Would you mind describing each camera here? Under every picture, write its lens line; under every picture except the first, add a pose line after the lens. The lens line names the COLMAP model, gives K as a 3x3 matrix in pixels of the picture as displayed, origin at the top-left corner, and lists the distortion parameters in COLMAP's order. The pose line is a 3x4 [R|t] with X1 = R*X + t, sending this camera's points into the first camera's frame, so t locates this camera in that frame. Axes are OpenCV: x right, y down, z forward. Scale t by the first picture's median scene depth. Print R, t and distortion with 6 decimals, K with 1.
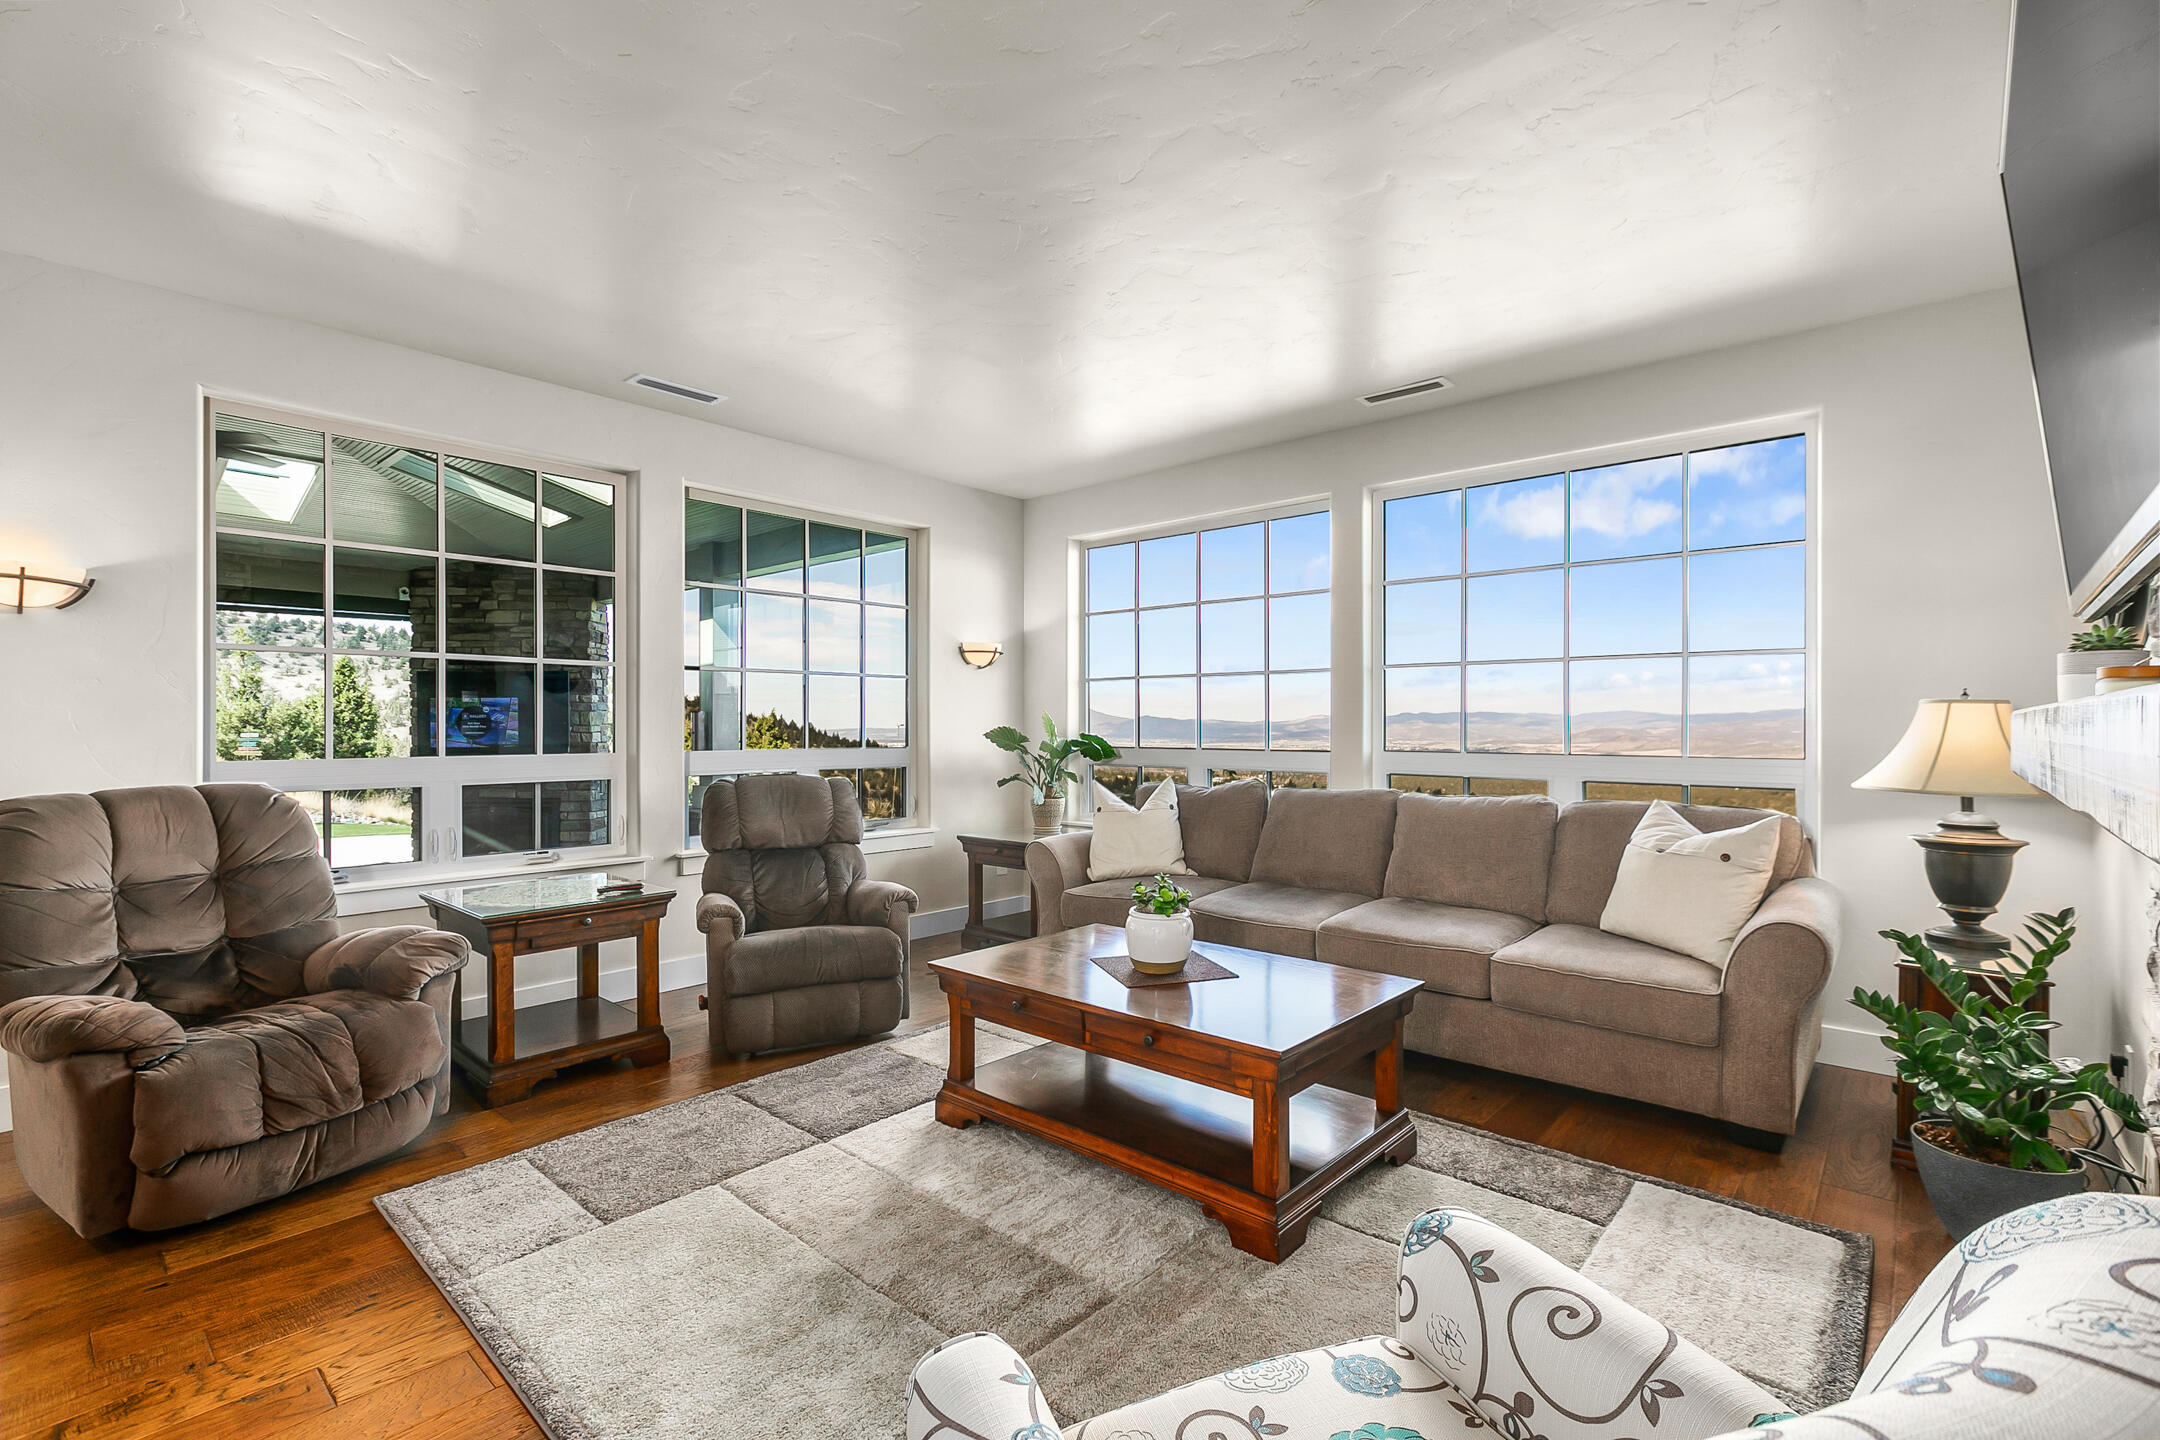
lens RADIAL K [[968.4, 0, 1066.8], [0, 968.4, 731.7], [0, 0, 1]] dist [0.001758, 0.000340]
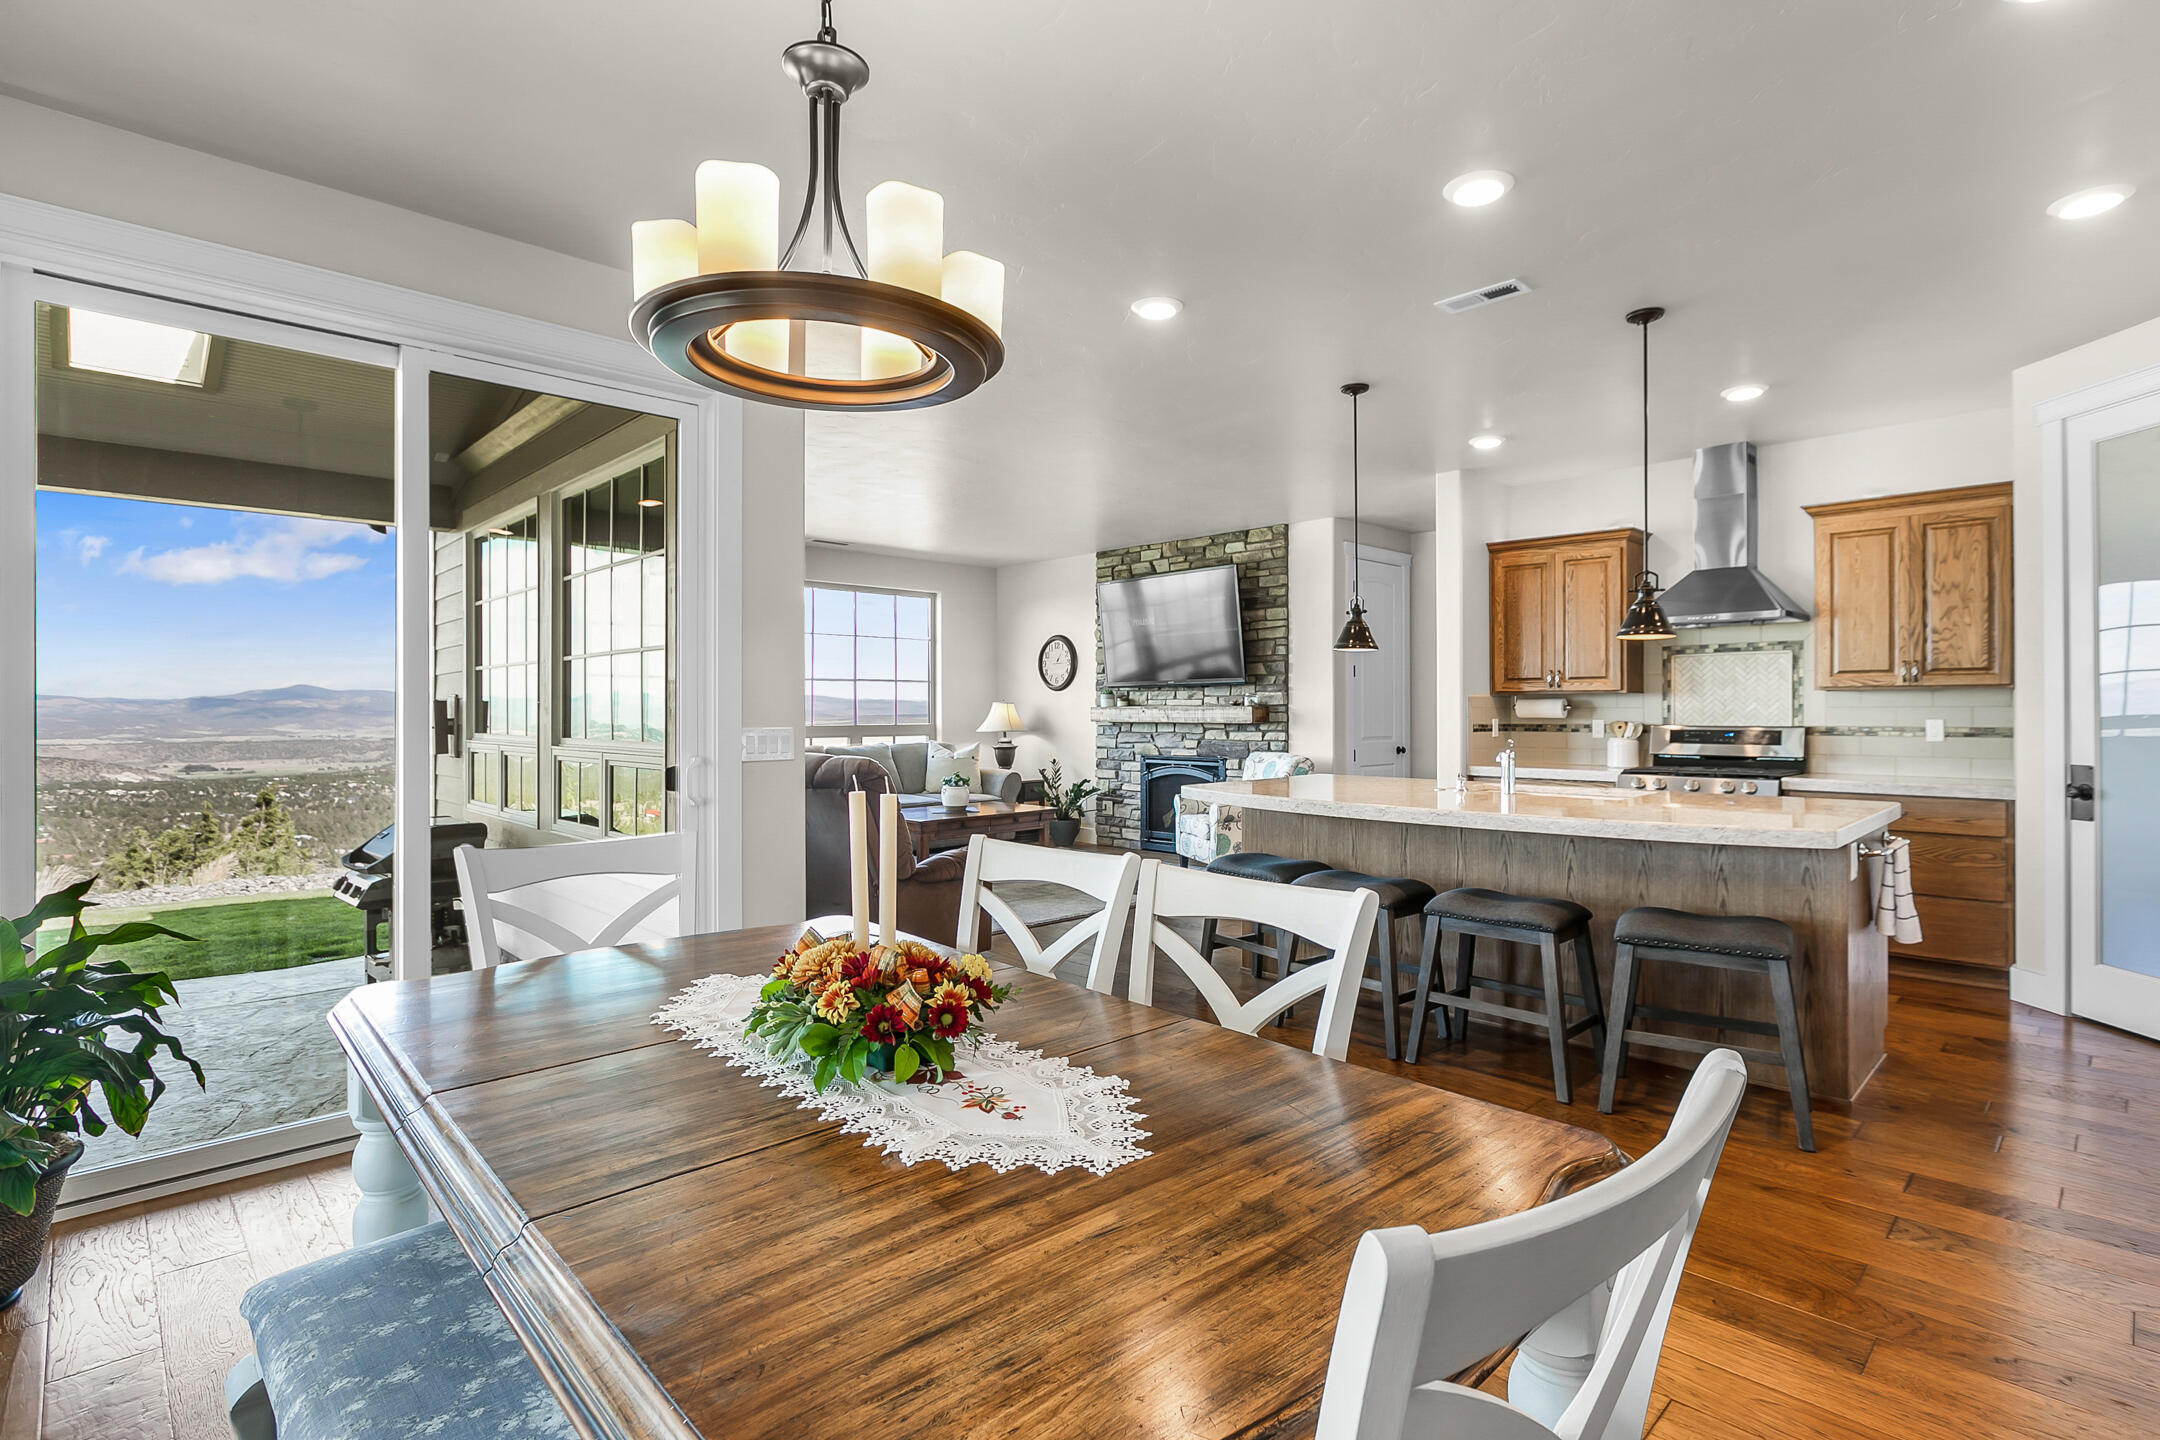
lens RADIAL K [[1032.3, 0, 1092.3], [0, 1032.3, 711.1], [0, 0, 1]] dist [0.002986, -0.002758]
pose [[0.059419, -0.000404, 0.998233, -0.780510], [0.009892, 0.999951, -0.000184, -0.000404], [-0.998184, 0.009885, 0.059420, 0.157231]]
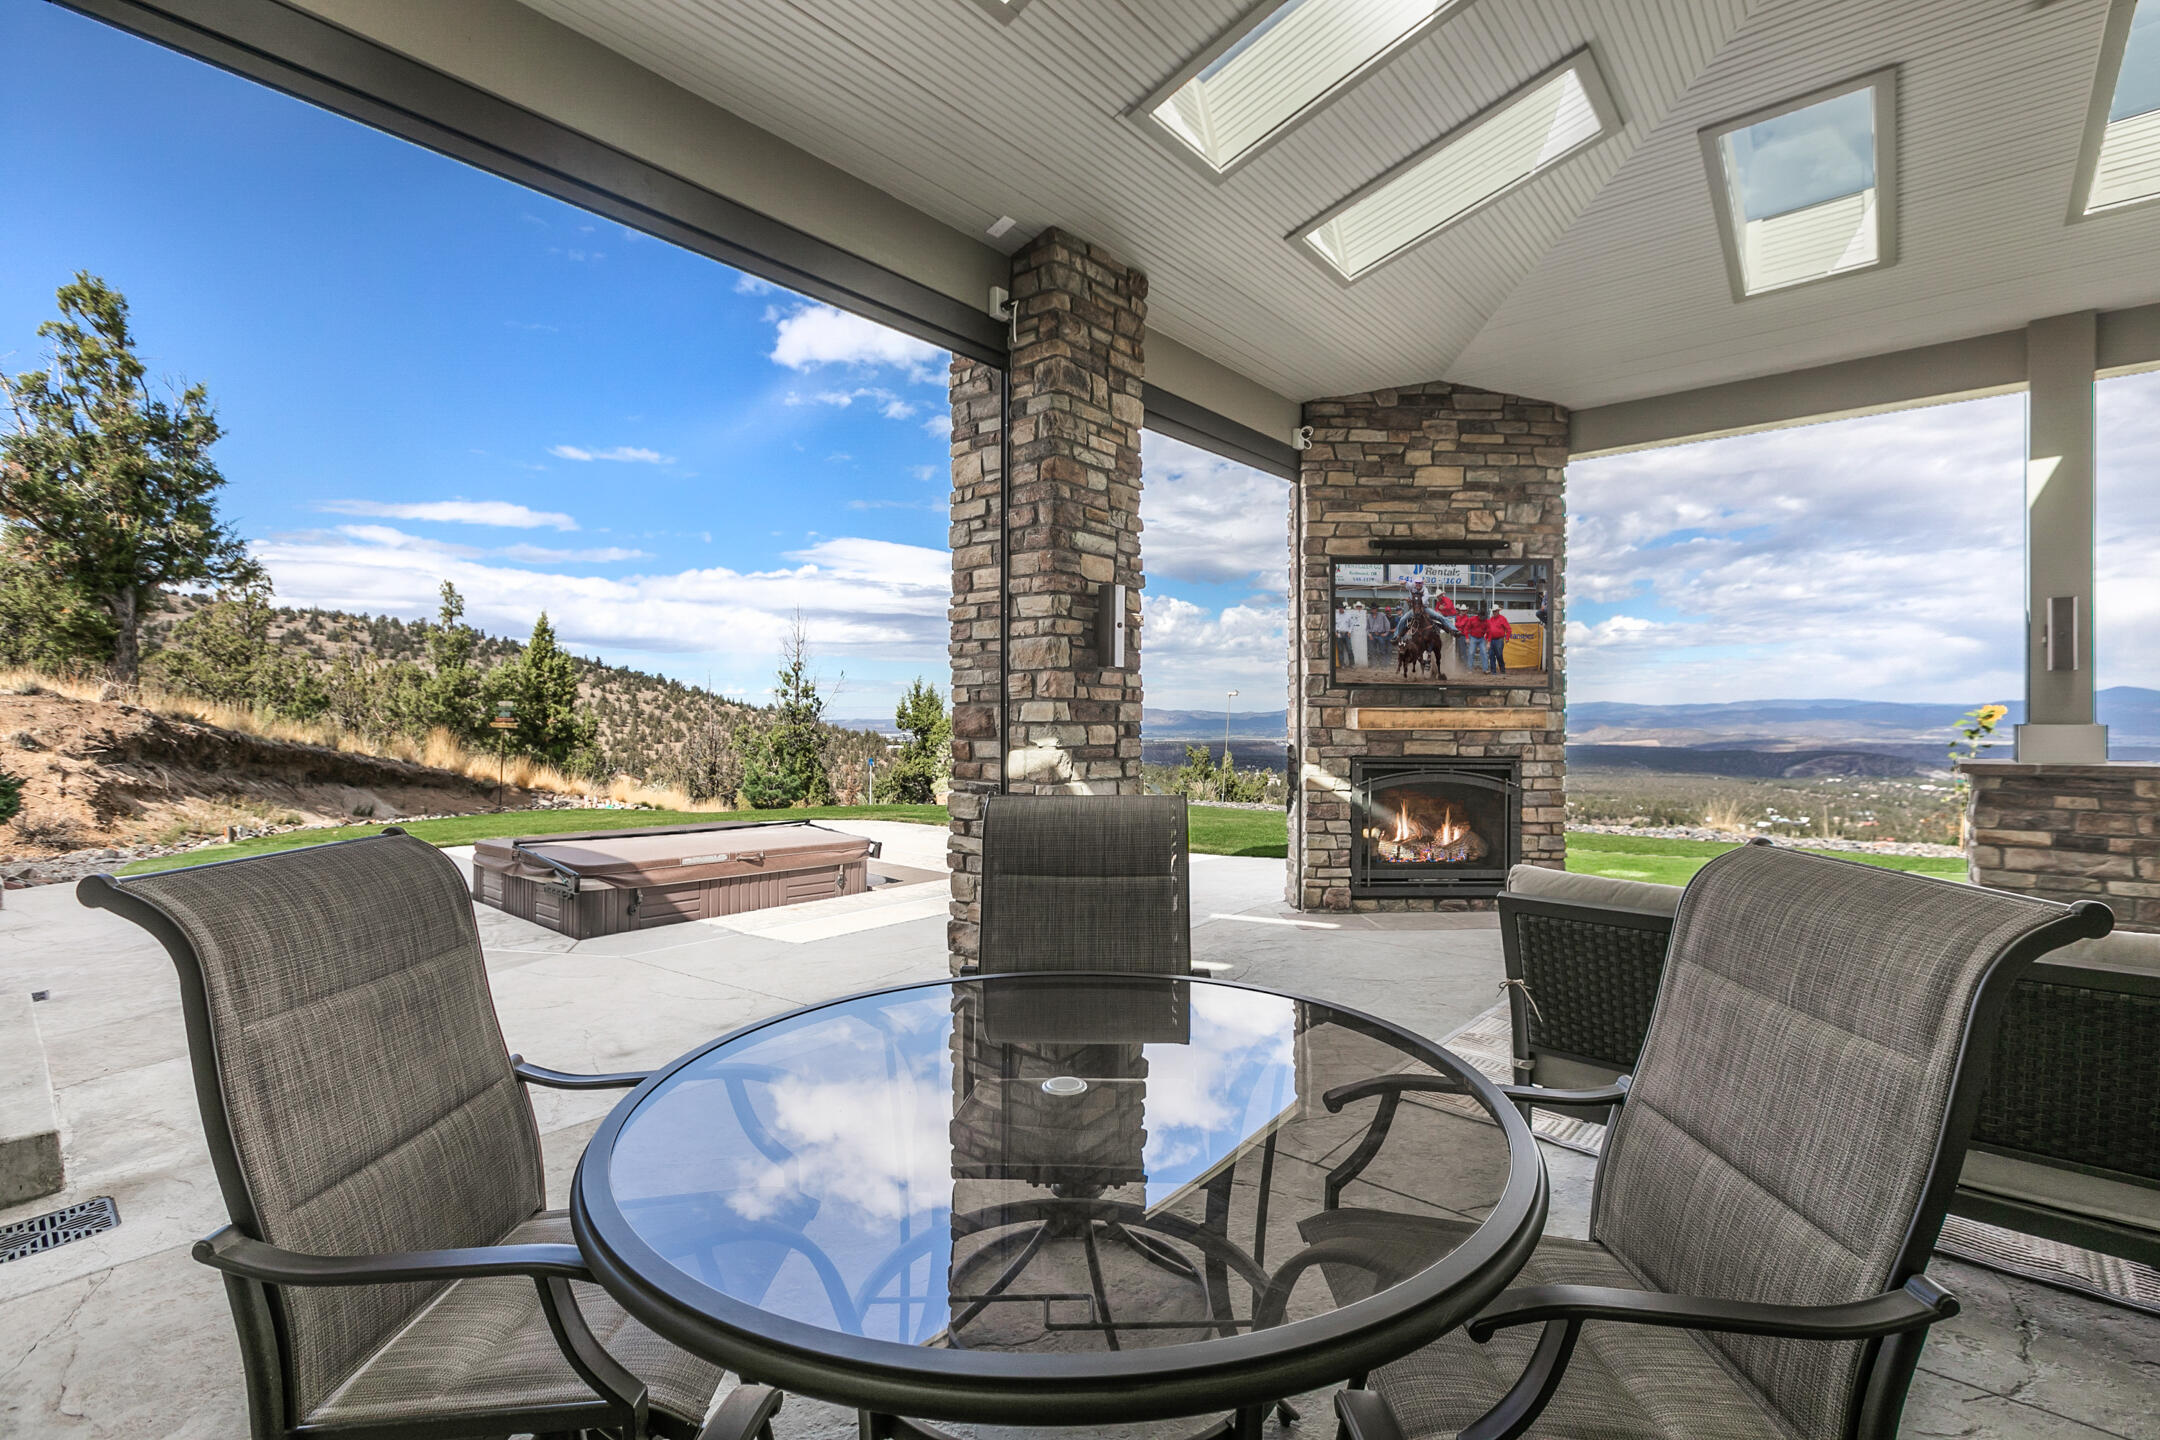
lens RADIAL K [[968.4, 0, 1089.1], [0, 968.4, 711.3], [0, 0, 1]] dist [0.001758, 0.000340]
pose [[0.999312, -0.001764, 0.037041, -0.840624], [0.002272, 0.999904, -0.013662, 0.046799], [-0.037013, 0.013736, 0.999220, 0.364434]]
